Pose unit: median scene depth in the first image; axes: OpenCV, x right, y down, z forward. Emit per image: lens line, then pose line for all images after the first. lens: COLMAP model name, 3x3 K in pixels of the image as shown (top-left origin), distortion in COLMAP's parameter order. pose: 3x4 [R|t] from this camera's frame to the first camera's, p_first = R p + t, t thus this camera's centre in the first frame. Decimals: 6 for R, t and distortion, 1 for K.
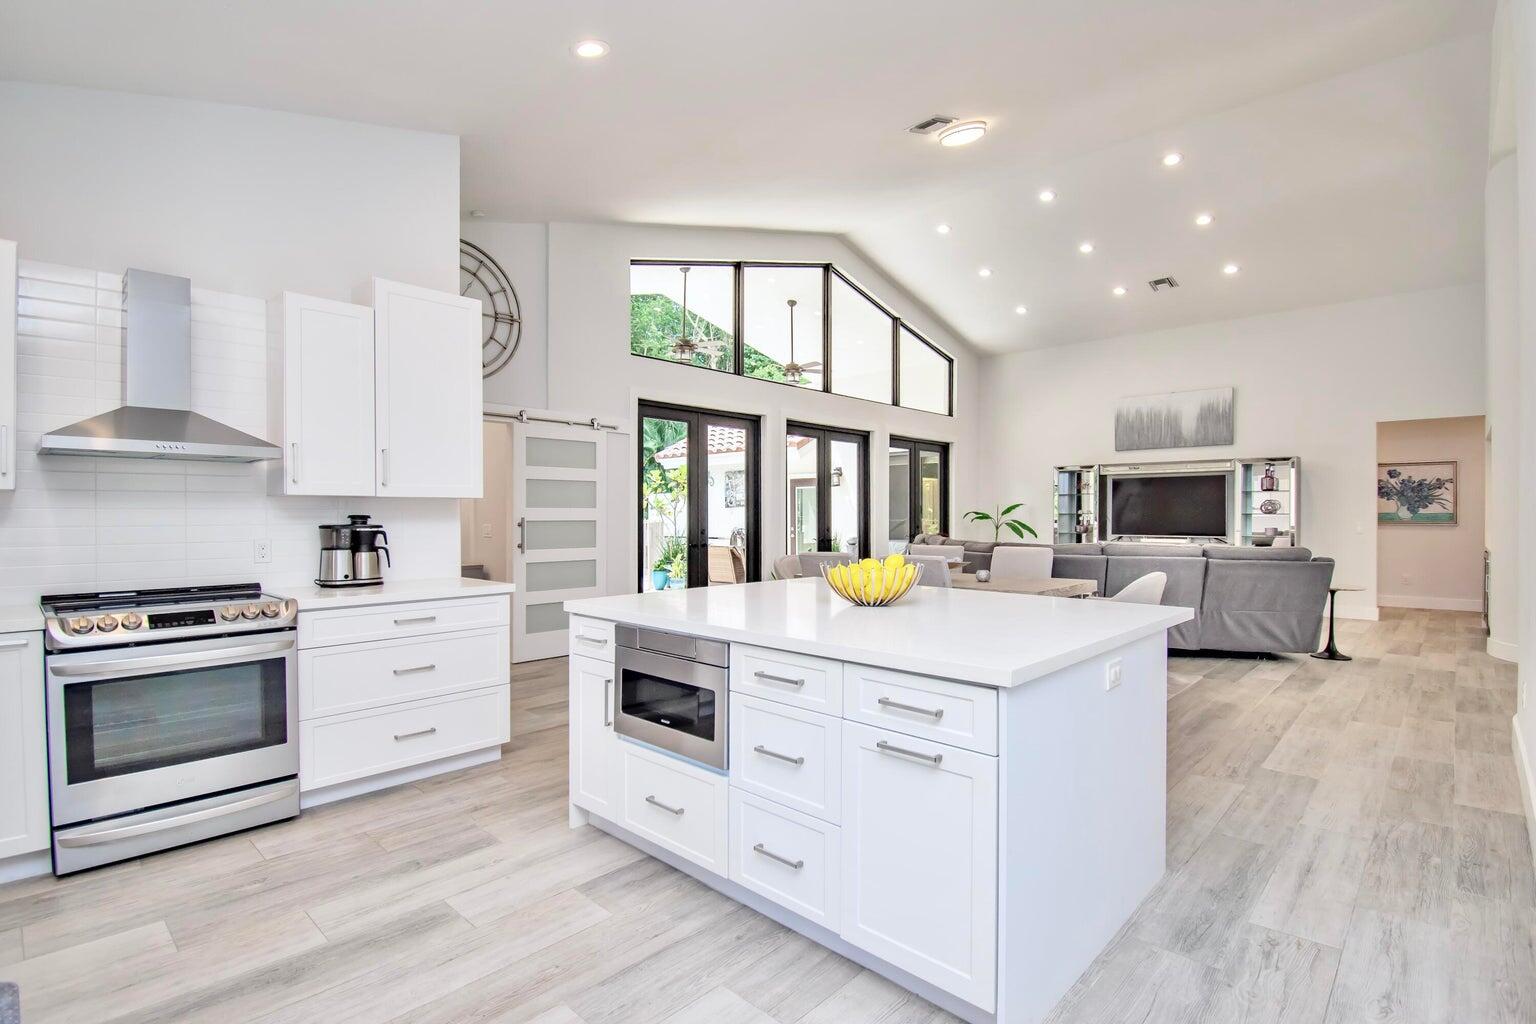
lens RADIAL K [[741.9, 0, 771.1], [0, 741.9, 515.2], [0, 0, 1]] dist [0.000859, -0.019014]
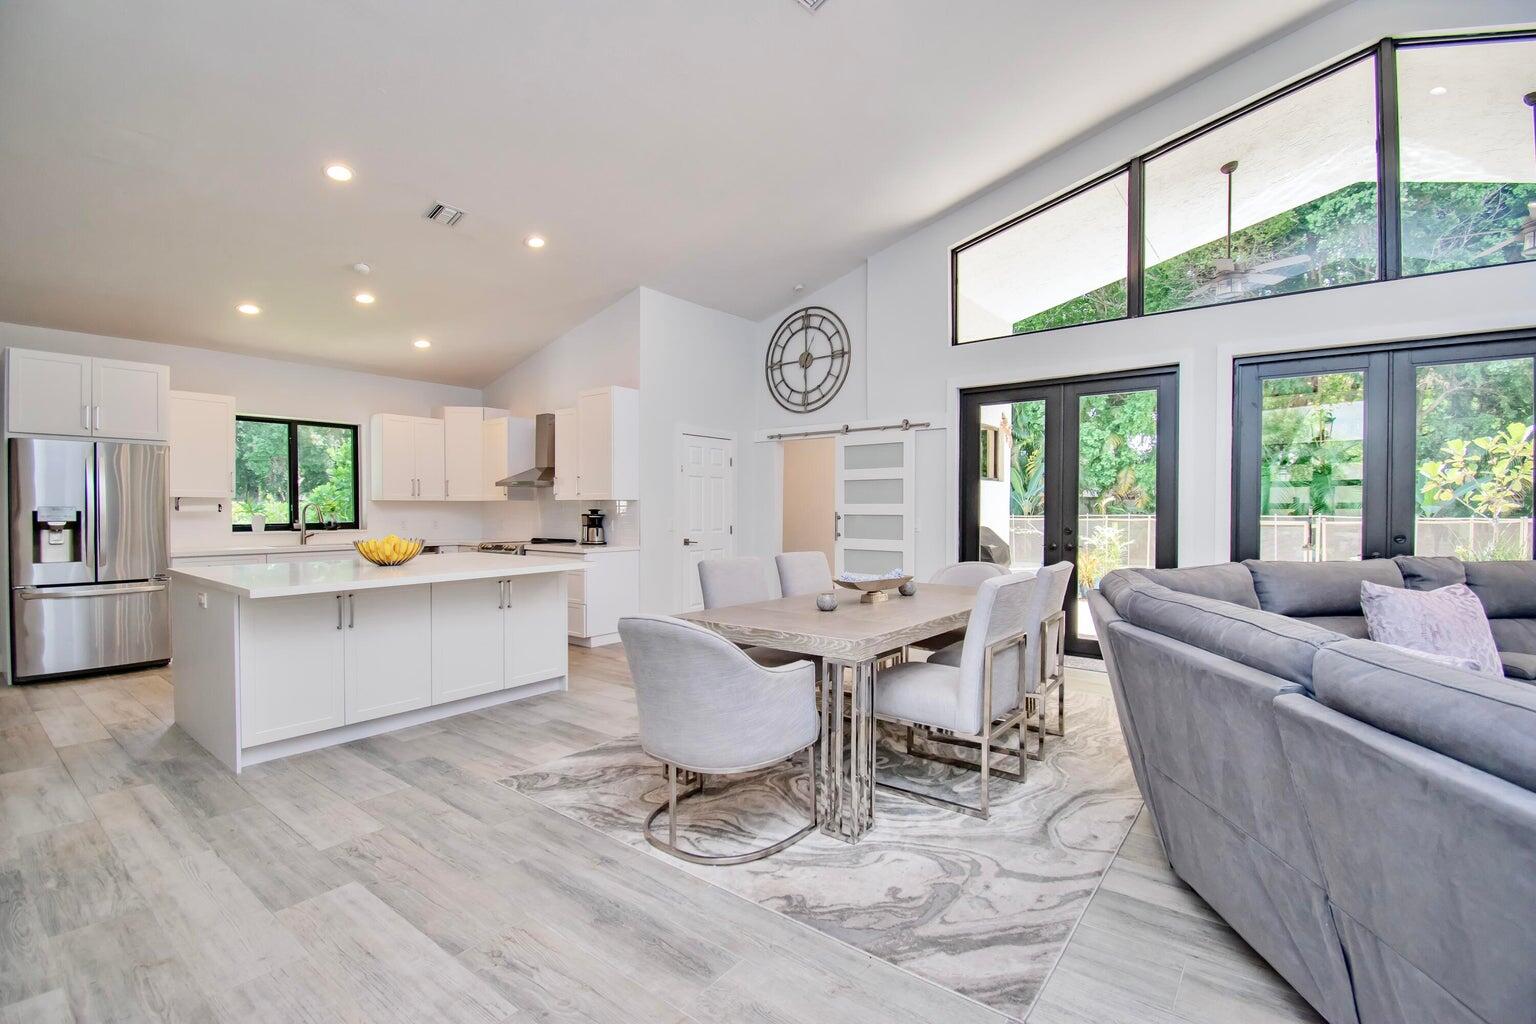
lens RADIAL K [[680.3, 0, 782.5], [0, 680.3, 515.5], [0, 0, 1]] dist [0.016653, -0.023803]
pose [[0.093964, 0.010549, -0.995520, 1.357709], [-0.001137, 0.999944, 0.010489, -0.003645], [0.995575, 0.000146, 0.093971, 1.367182]]
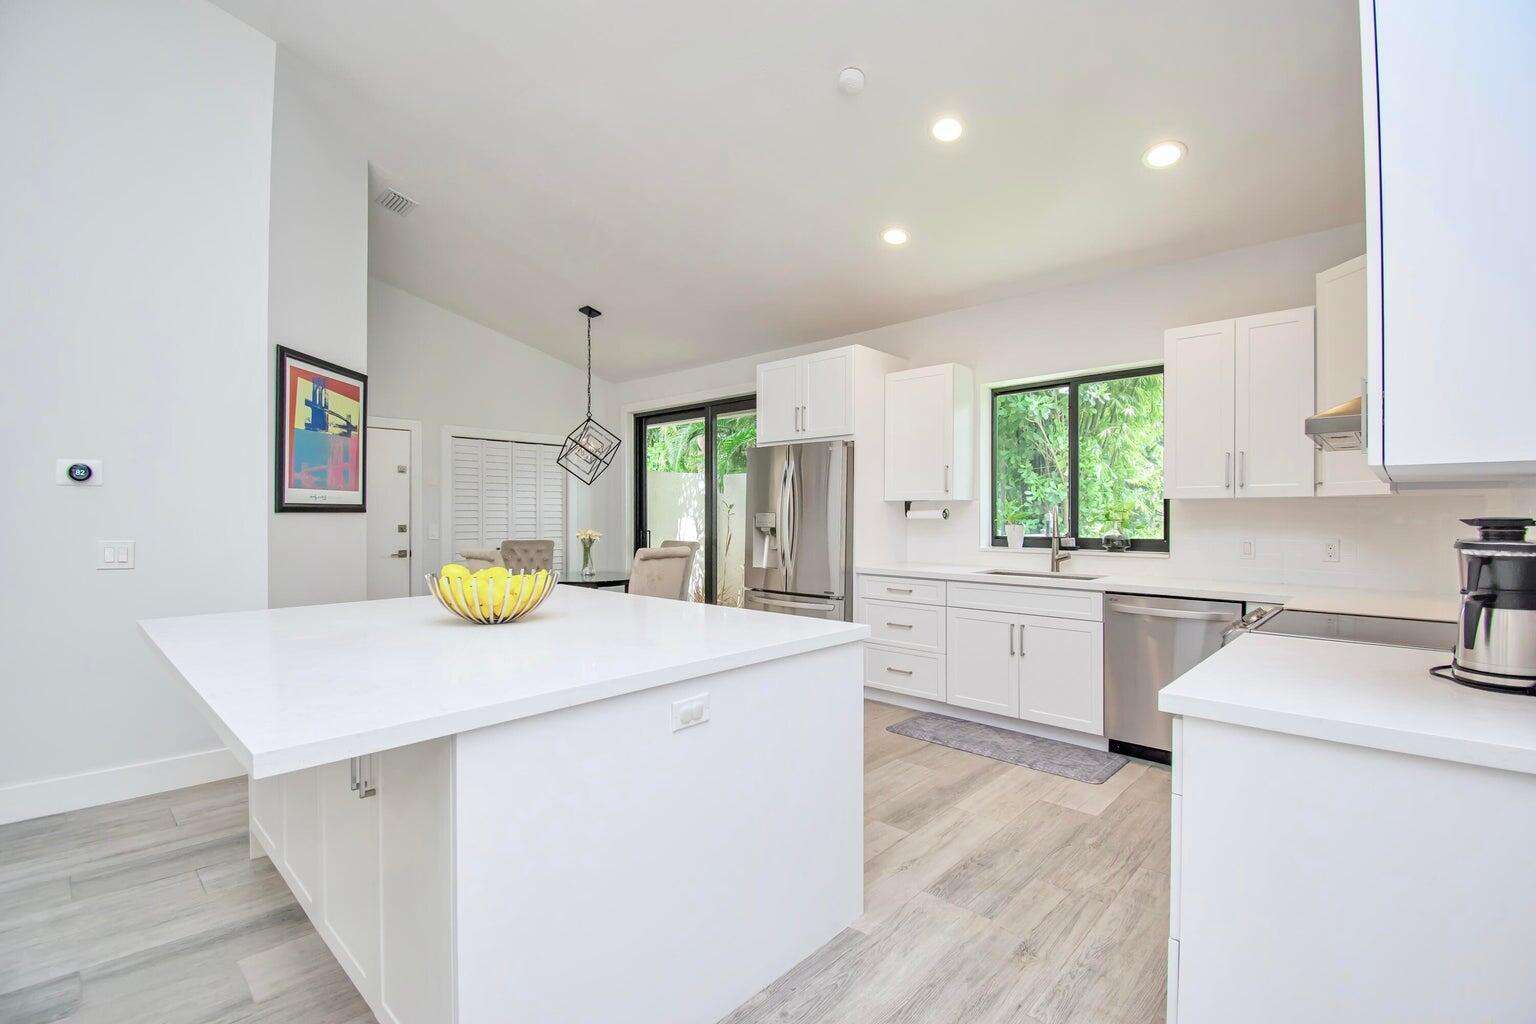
lens RADIAL K [[684.5, 0, 768.0], [0, 684.5, 512.0], [0, 0, 1]] dist [0.019161, -0.034933]
pose [[-0.999992, -0.002457, 0.003190, -0.141602], [-0.002465, 0.999994, -0.002452, -0.002113], [-0.003184, -0.002460, -0.999992, 1.423421]]
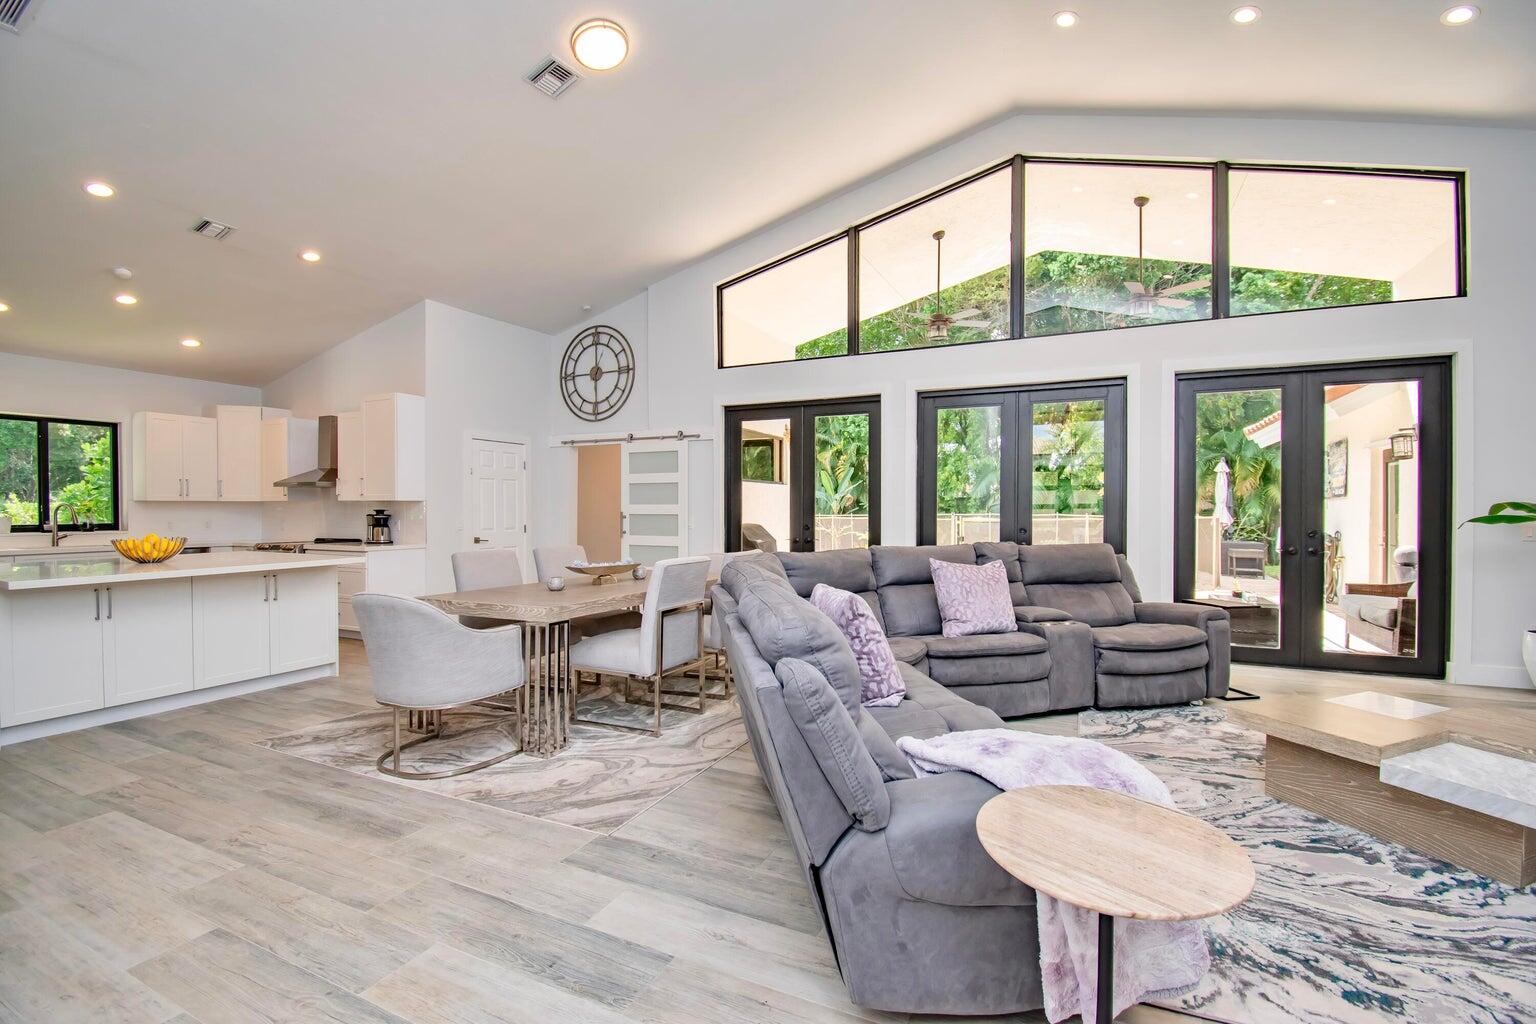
lens RADIAL K [[683.6, 0, 785.4], [0, 683.6, 515.5], [0, 0, 1]] dist [0.015614, -0.024093]
pose [[0.307617, 0.009750, -0.951460, 1.669430], [-0.000423, 0.999949, 0.010111, -0.004082], [0.951510, -0.002708, 0.307605, 1.529981]]
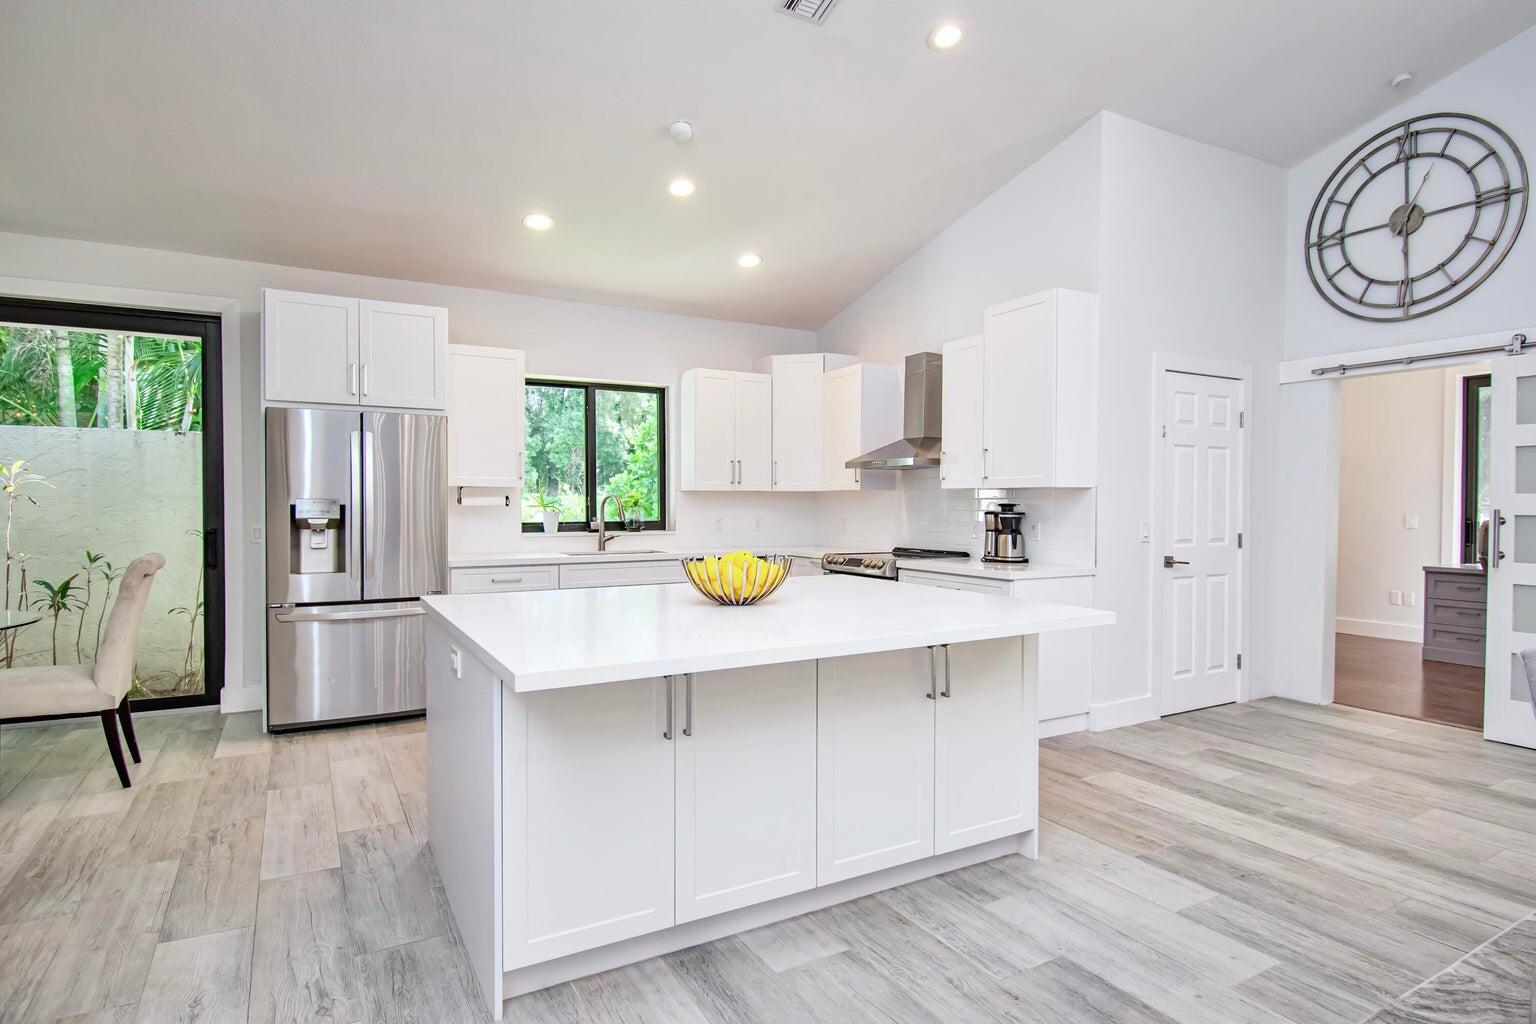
lens RADIAL K [[828.4, 0, 778.9], [0, 828.4, 515.5], [0, 0, 1]] dist [0.027845, -0.039392]
pose [[-0.299033, 0.015217, -0.954121, 0.863240], [-0.002577, 0.999856, 0.016754, -0.002964], [0.954239, 0.007469, -0.298951, 1.075992]]
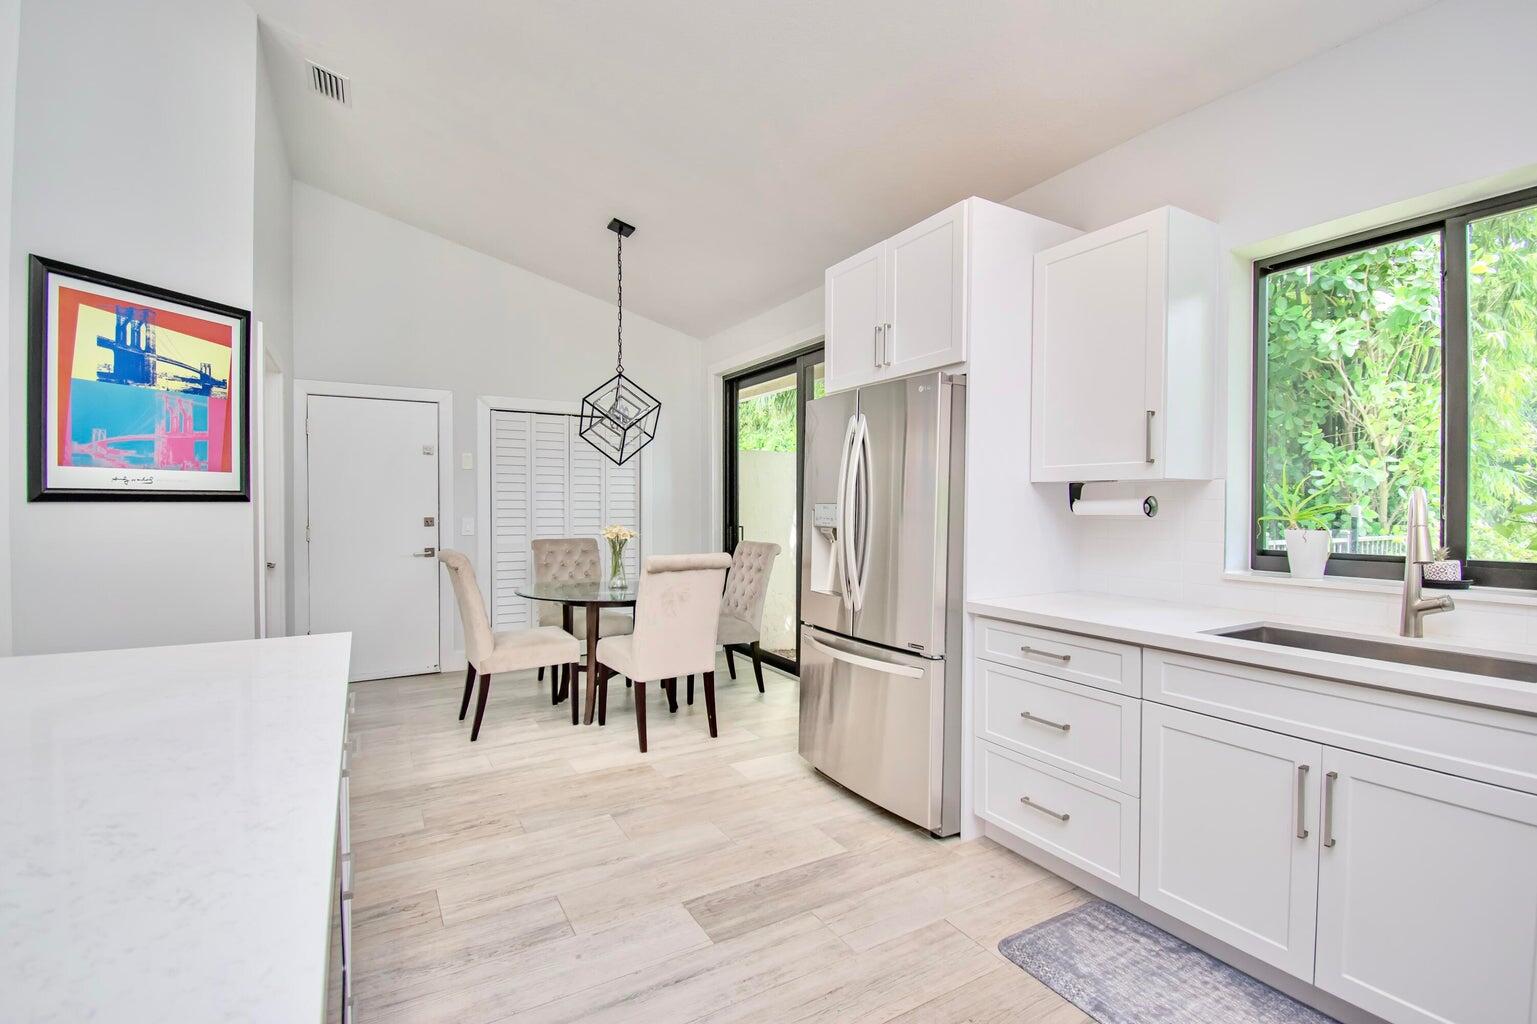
lens RADIAL K [[695.8, 0, 772.2], [0, 695.8, 513.7], [0, 0, 1]] dist [0.015041, -0.025980]
pose [[-0.958246, -0.008295, 0.285826, -0.314563], [-0.004490, 0.999892, 0.013964, -0.002981], [-0.285911, 0.012098, -0.958180, 0.883883]]
